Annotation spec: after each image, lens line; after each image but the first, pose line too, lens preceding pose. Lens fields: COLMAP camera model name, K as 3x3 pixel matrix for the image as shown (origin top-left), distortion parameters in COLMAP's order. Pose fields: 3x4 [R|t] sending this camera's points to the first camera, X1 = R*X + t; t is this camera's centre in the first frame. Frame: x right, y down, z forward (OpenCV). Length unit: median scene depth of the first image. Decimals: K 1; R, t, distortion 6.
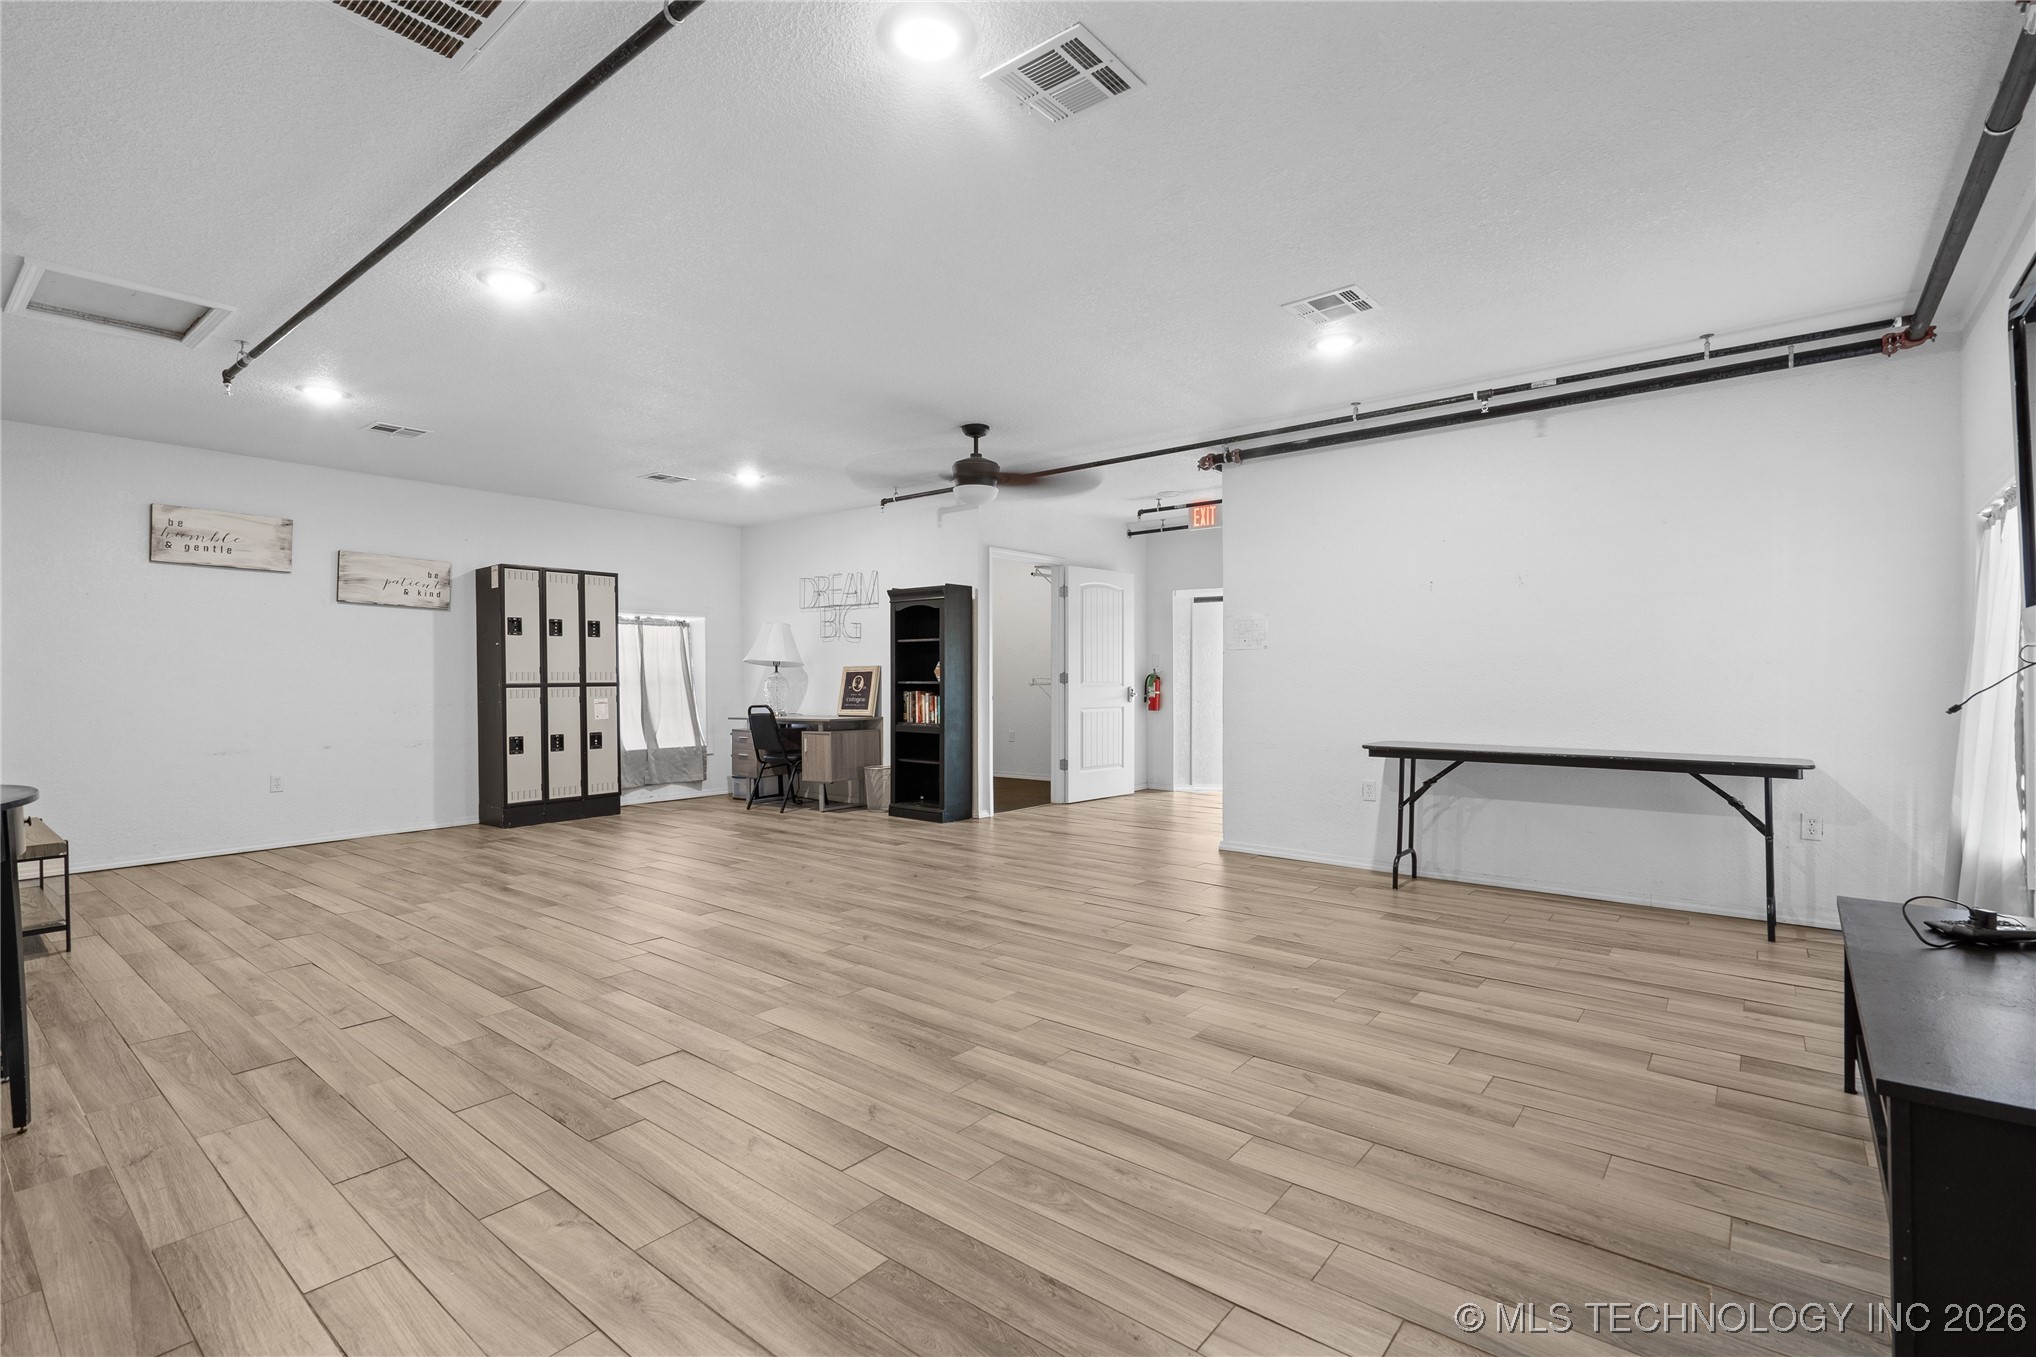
lens RADIAL K [[941.1, 0, 1012.1], [0, 941.1, 682.8], [0, 0, 1]] dist [-0.001235, 0.000469]
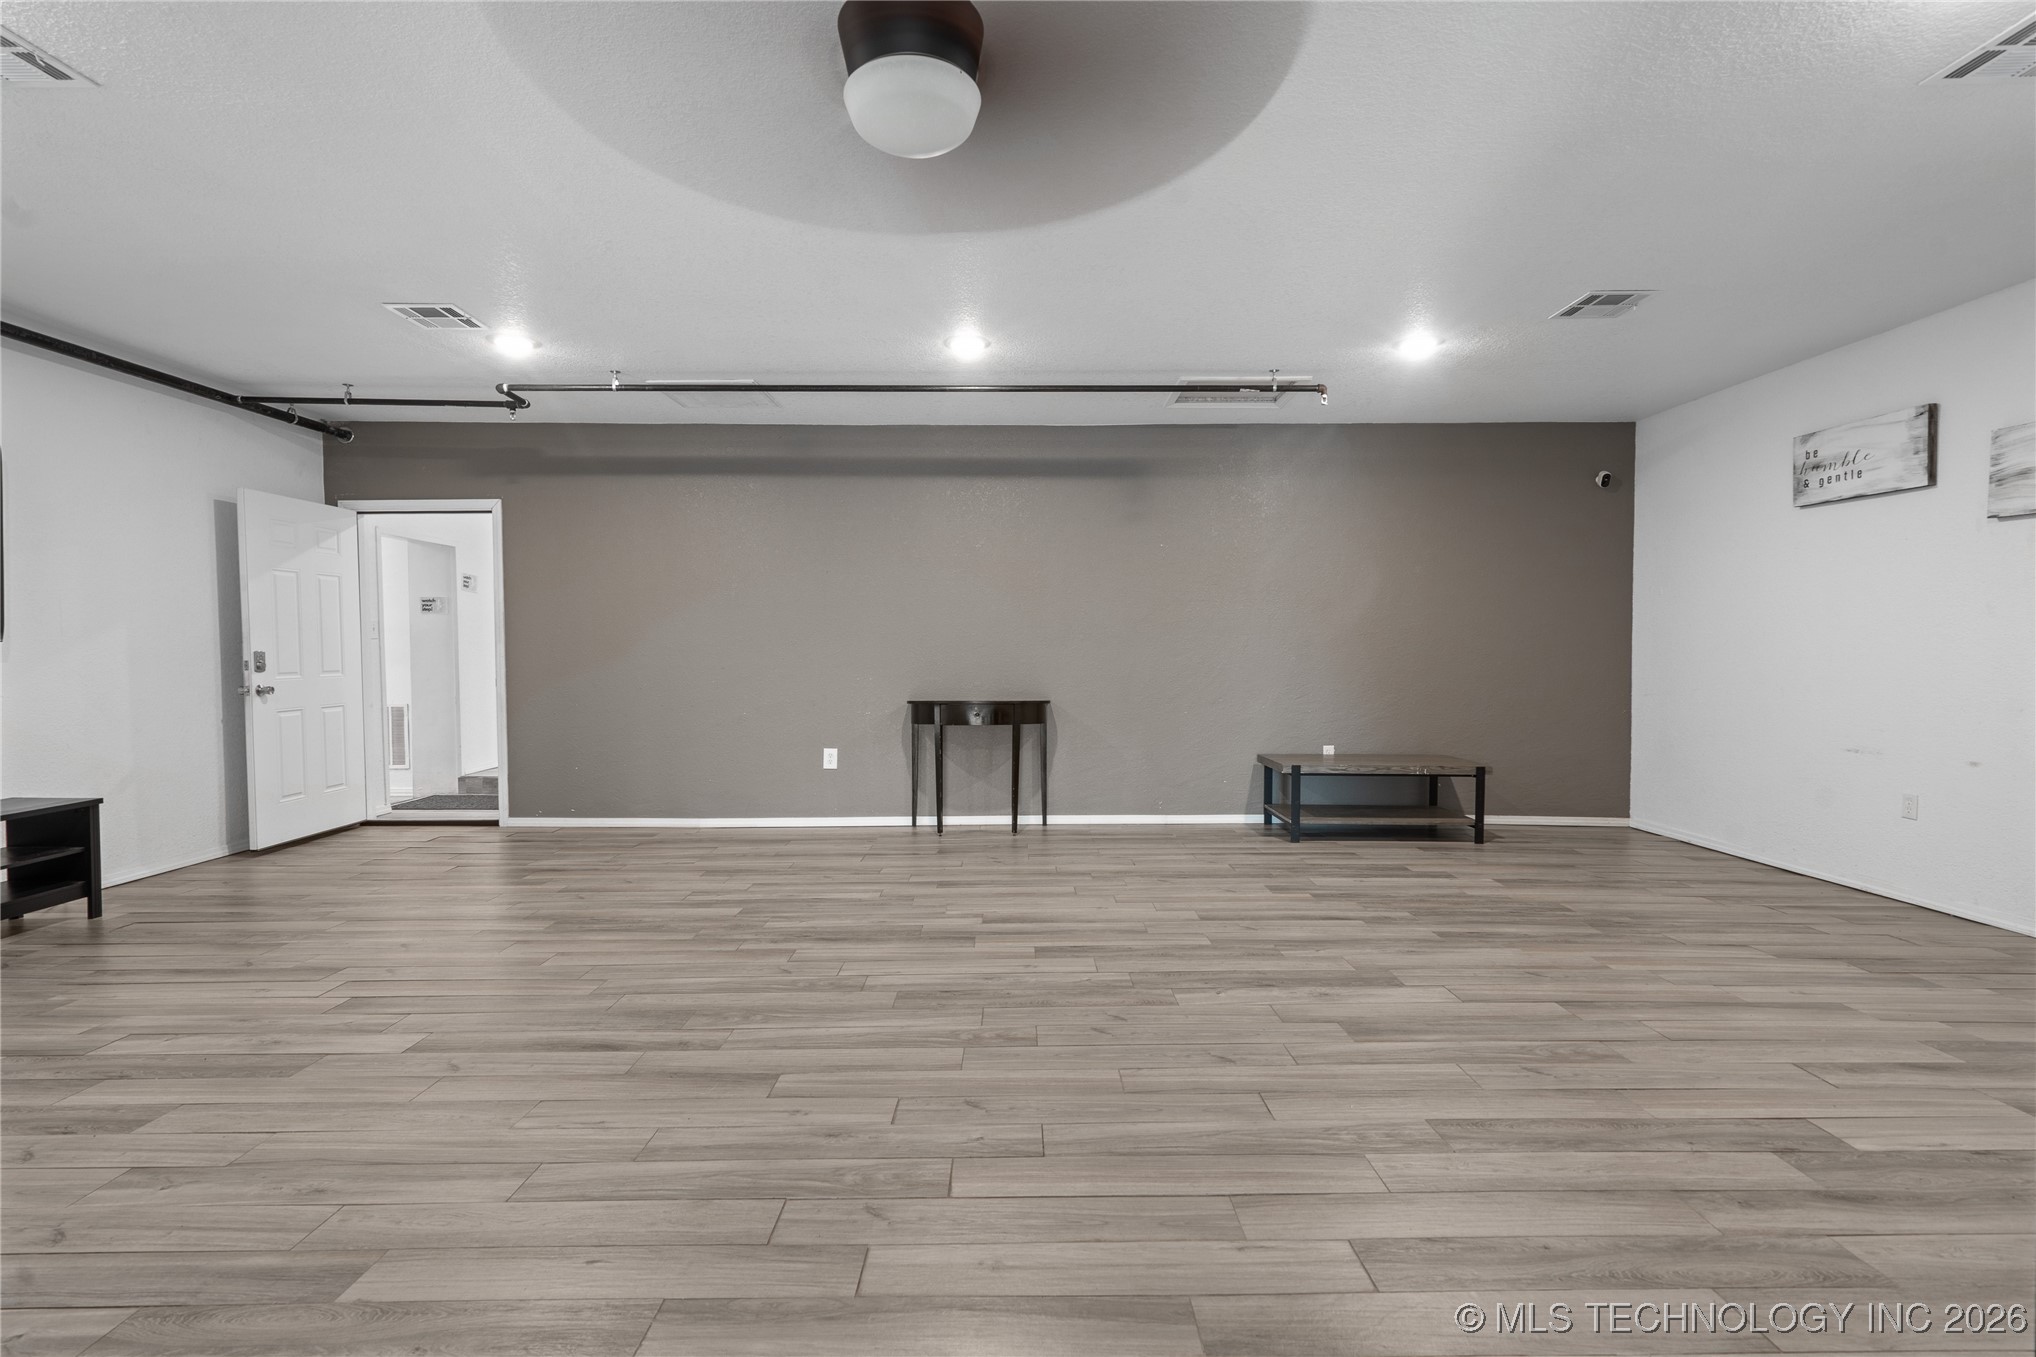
lens RADIAL K [[941.1, 0, 1011.7], [0, 941.1, 676.6], [0, 0, 1]] dist [-0.001235, 0.000469]
pose [[-0.774573, 0.022372, -0.632089, 0.204150], [0.000397, 0.999391, 0.034885, -0.014869], [0.632485, 0.026770, -0.774110, 1.749410]]
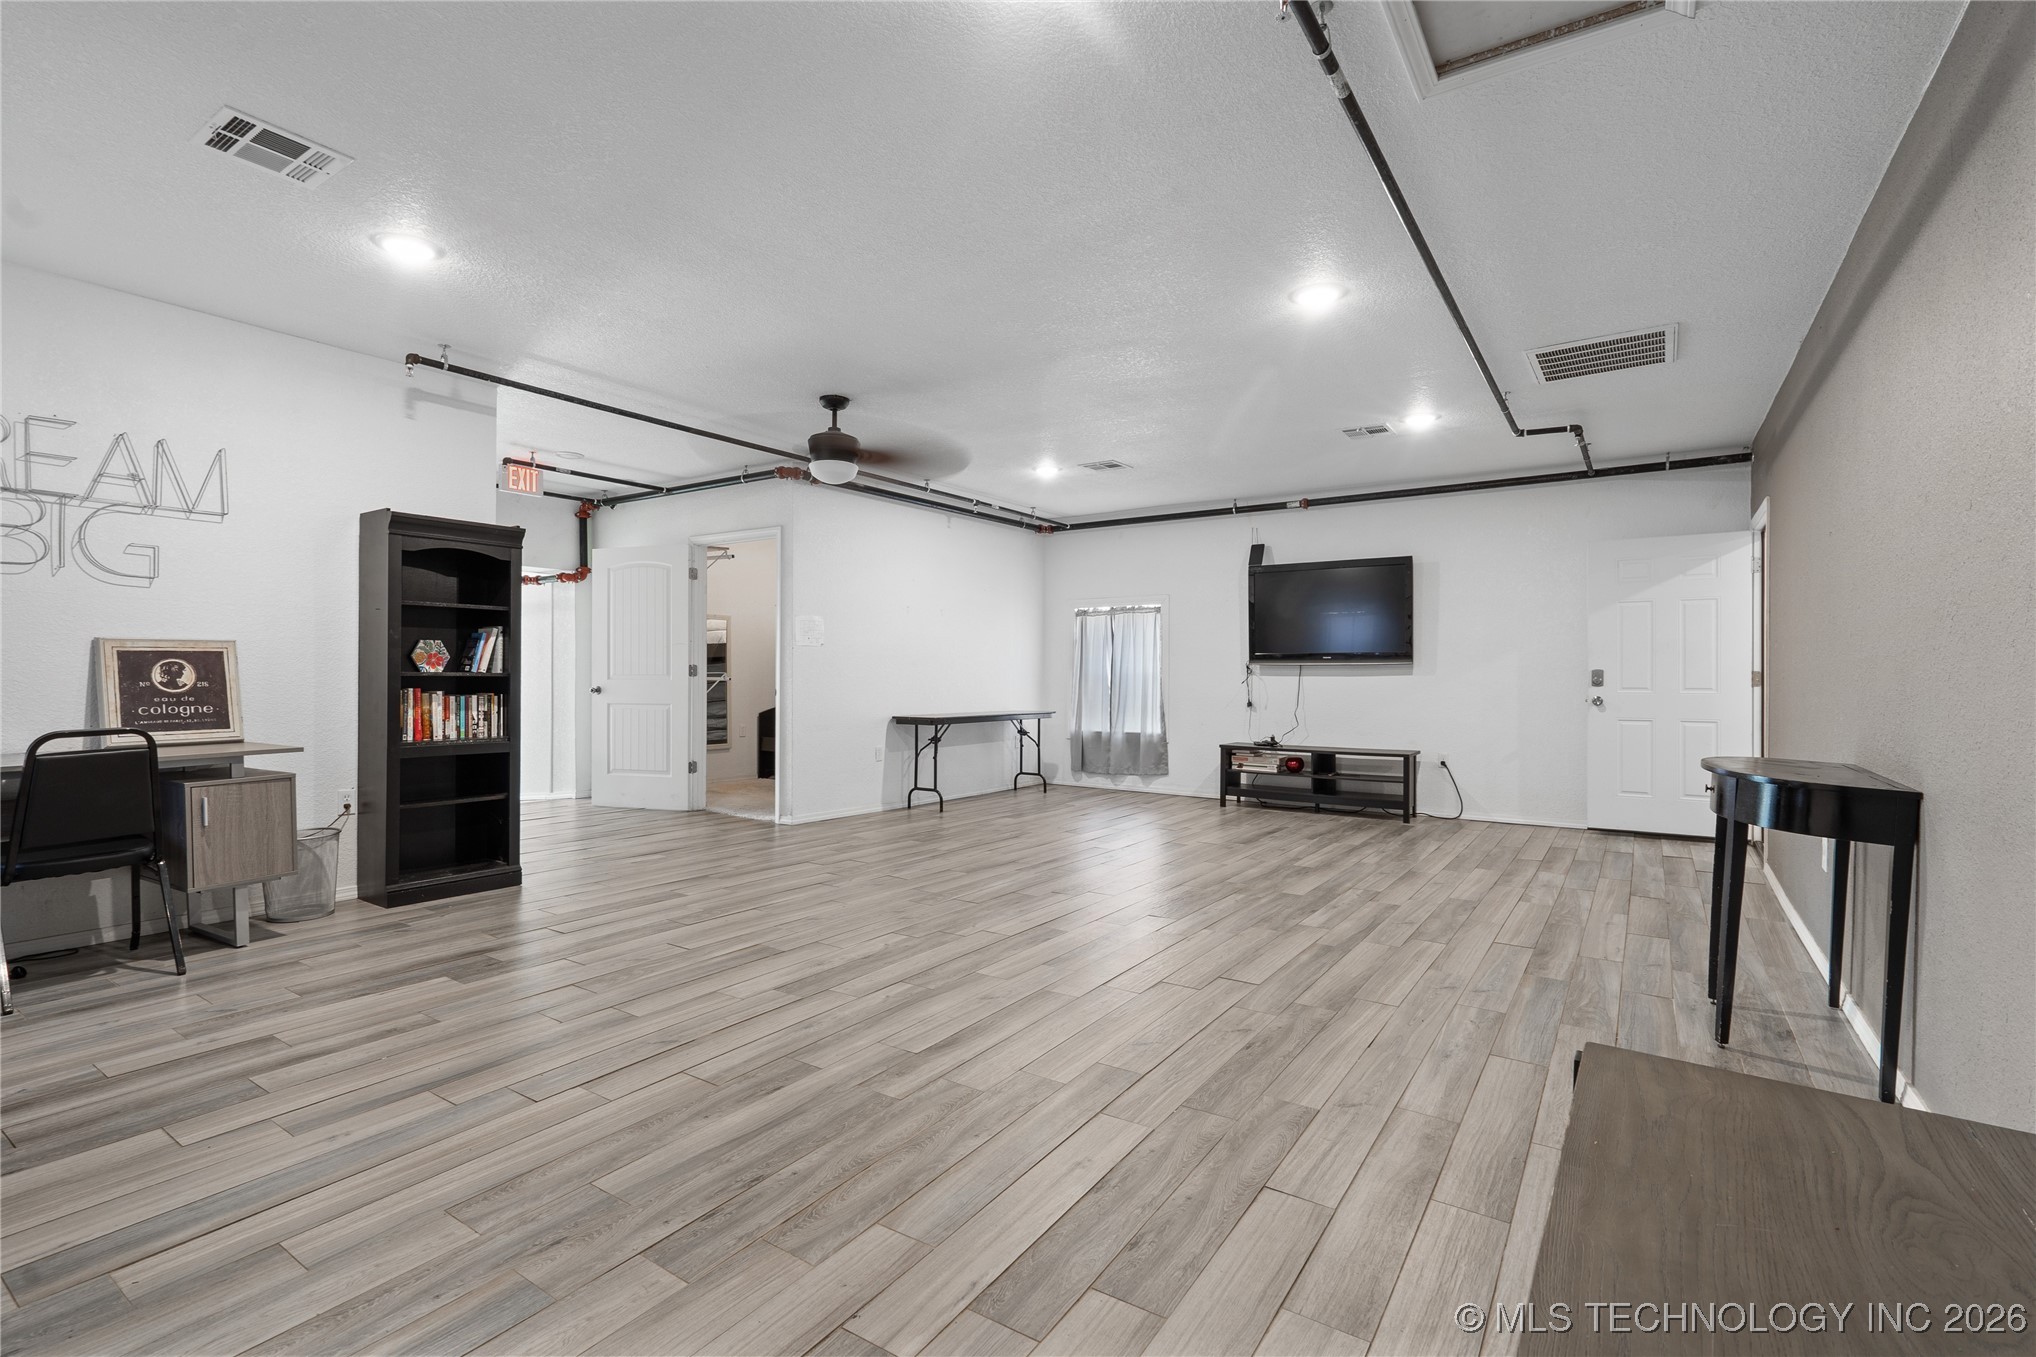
lens RADIAL K [[941.1, 0, 1019.1], [0, 941.1, 681.8], [0, 0, 1]] dist [-0.001235, 0.000469]
pose [[-0.094252, -0.006979, 0.995524, -1.335602], [0.000422, 0.999975, 0.007051, 0.001016], [-0.995548, 0.001085, -0.094247, 1.230364]]
